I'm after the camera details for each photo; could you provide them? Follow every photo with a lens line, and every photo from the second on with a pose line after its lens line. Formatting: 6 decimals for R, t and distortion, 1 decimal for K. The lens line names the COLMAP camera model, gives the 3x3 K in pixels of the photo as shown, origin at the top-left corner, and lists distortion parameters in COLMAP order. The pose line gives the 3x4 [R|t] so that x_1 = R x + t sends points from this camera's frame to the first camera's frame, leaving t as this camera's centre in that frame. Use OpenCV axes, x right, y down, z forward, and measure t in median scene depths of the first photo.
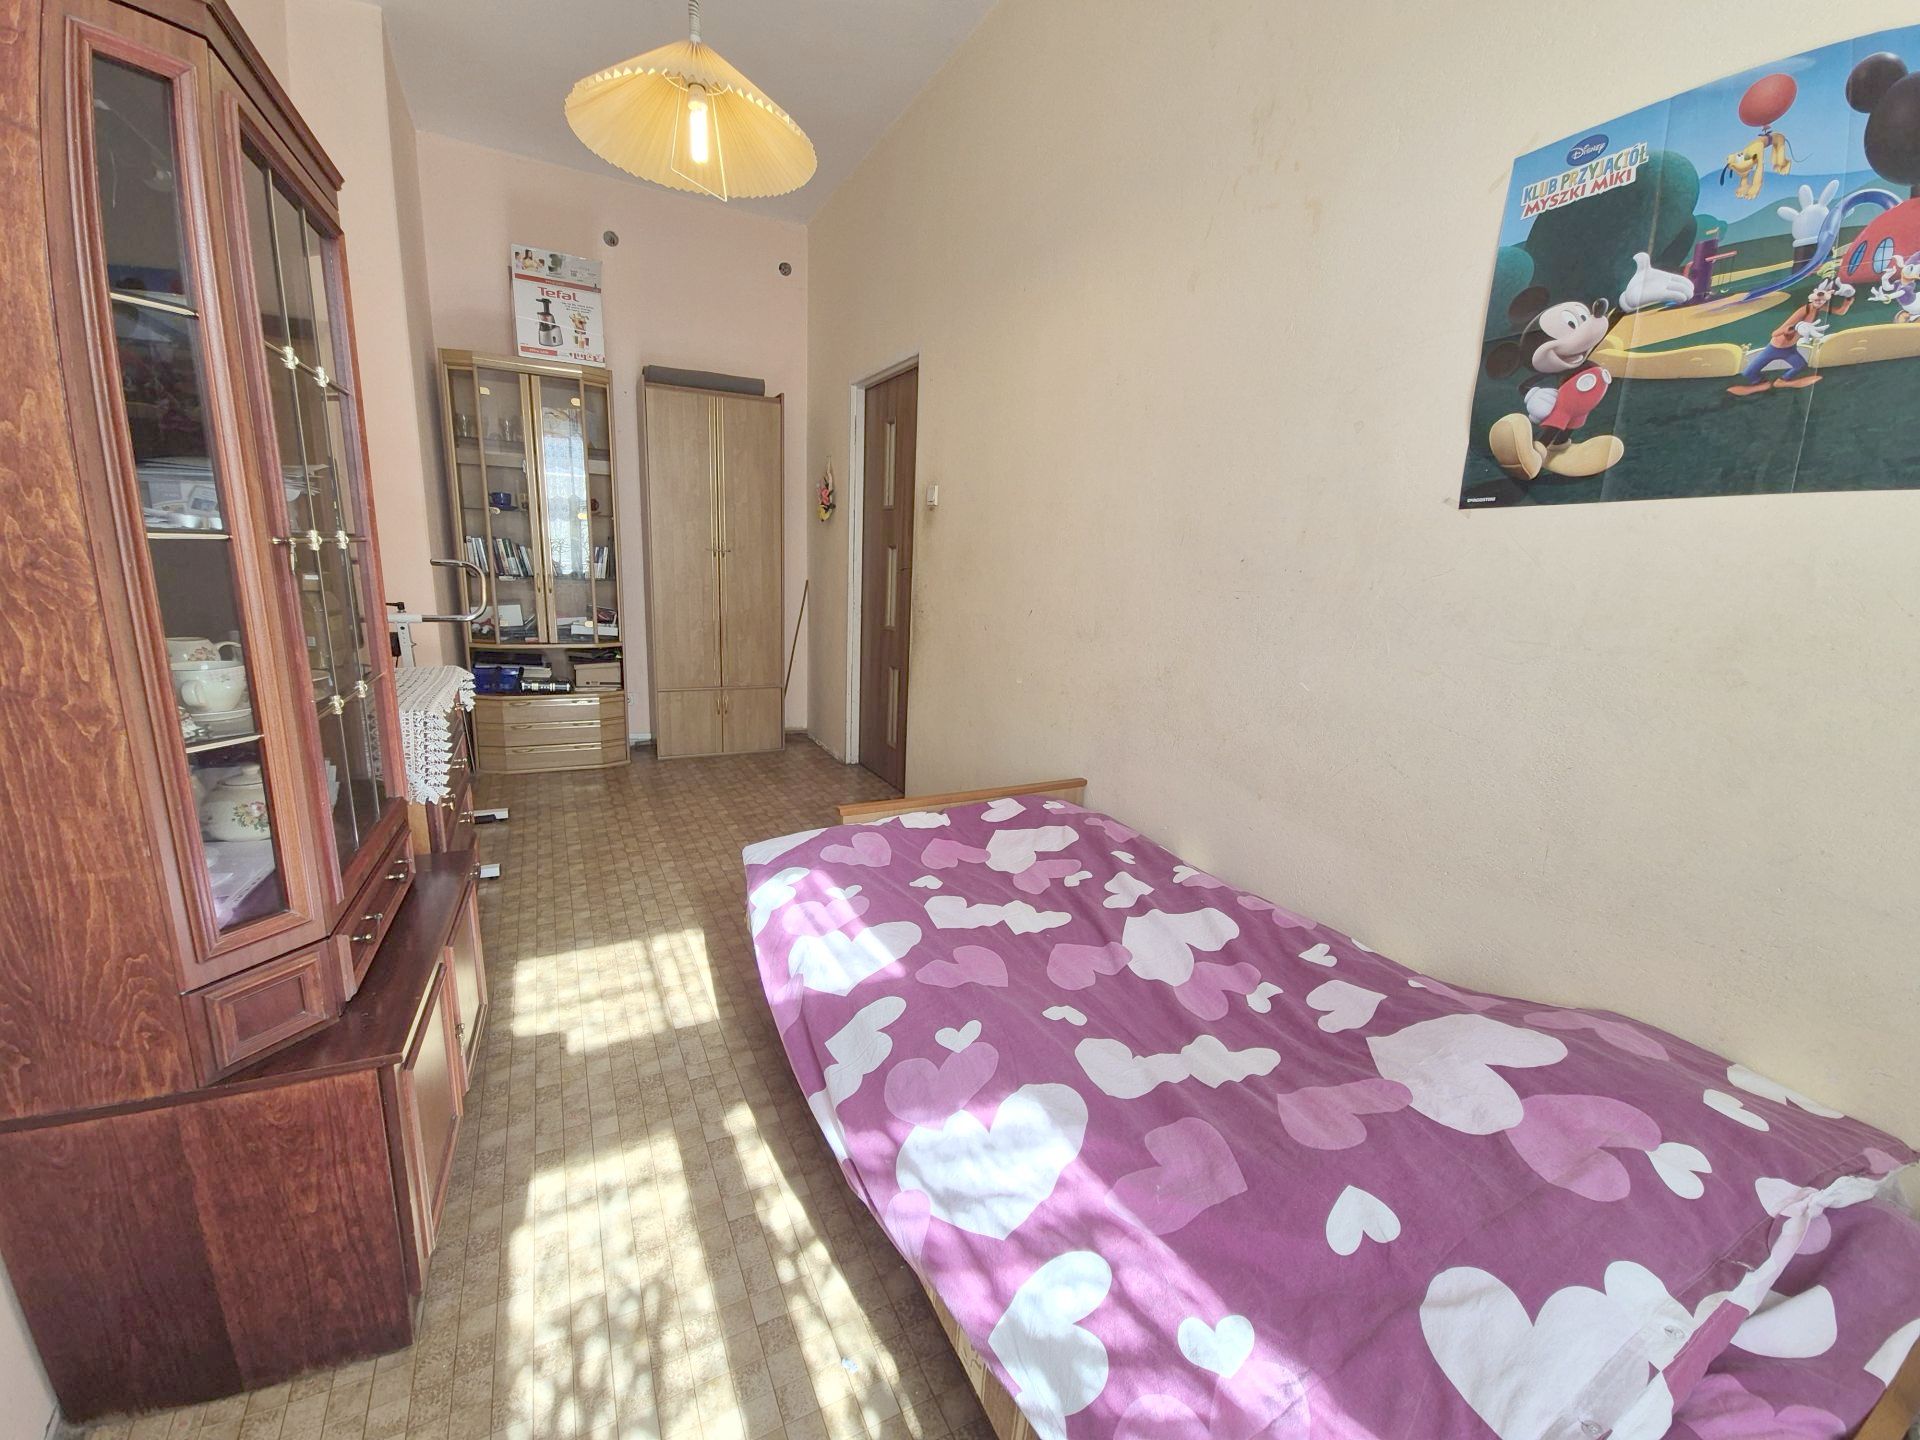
lens RADIAL K [[786.9, 0, 969.5], [0, 786.9, 706.9], [0, 0, 1]] dist [-0.001172, -0.000223]
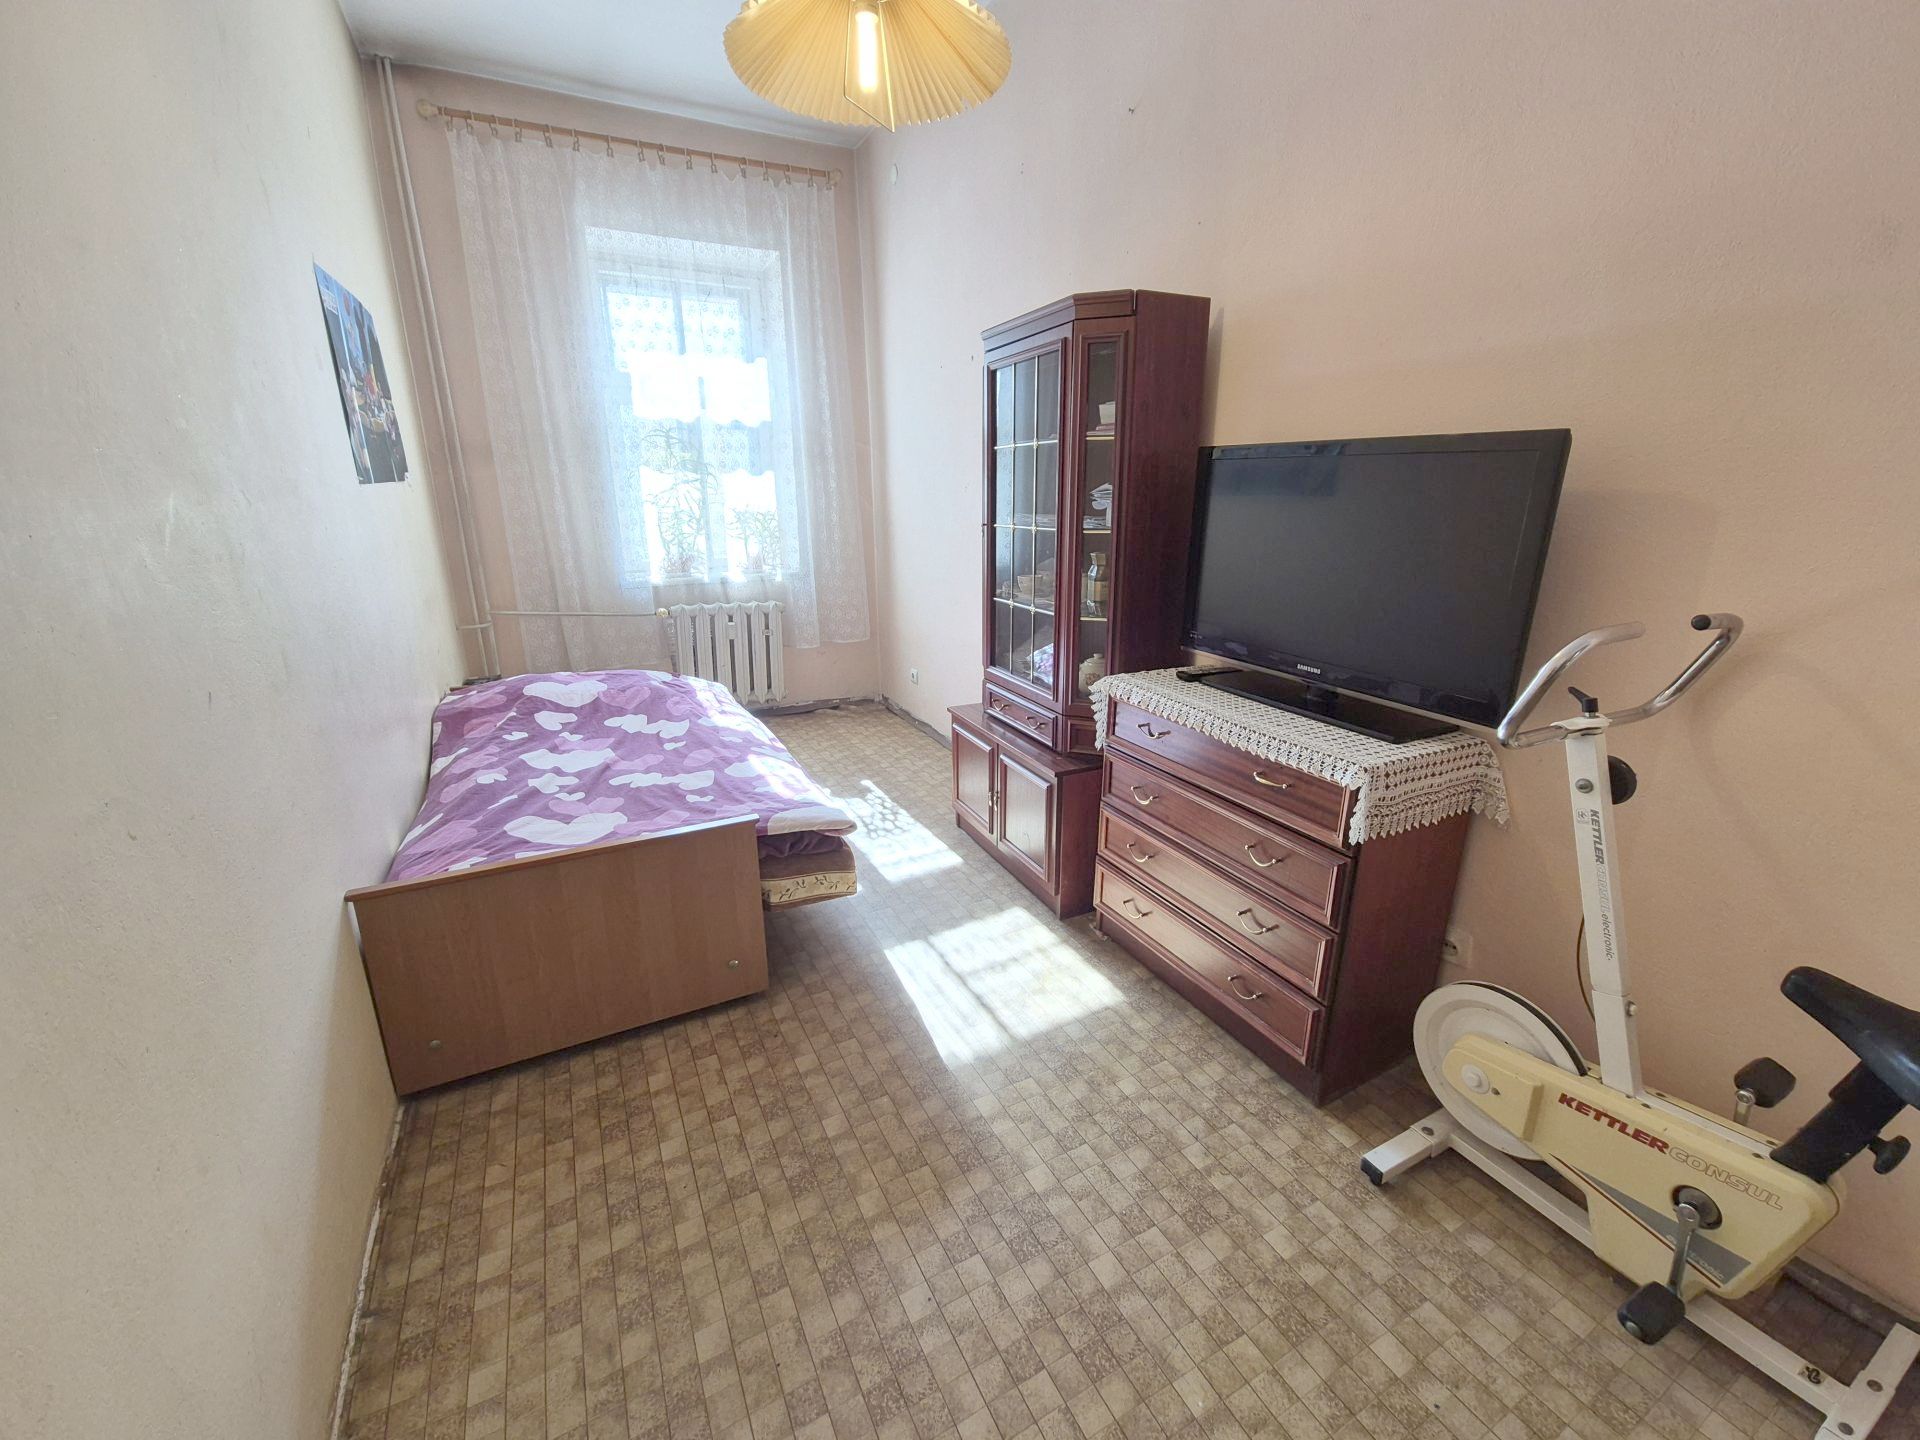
lens RADIAL K [[786.9, 0, 969.5], [0, 786.9, 706.9], [0, 0, 1]] dist [-0.001172, -0.000223]
pose [[-0.999586, -0.028535, 0.003566, -0.484846], [-0.023940, 0.894437, 0.446552, -0.466261], [-0.015932, 0.446282, -0.894750, 2.070641]]
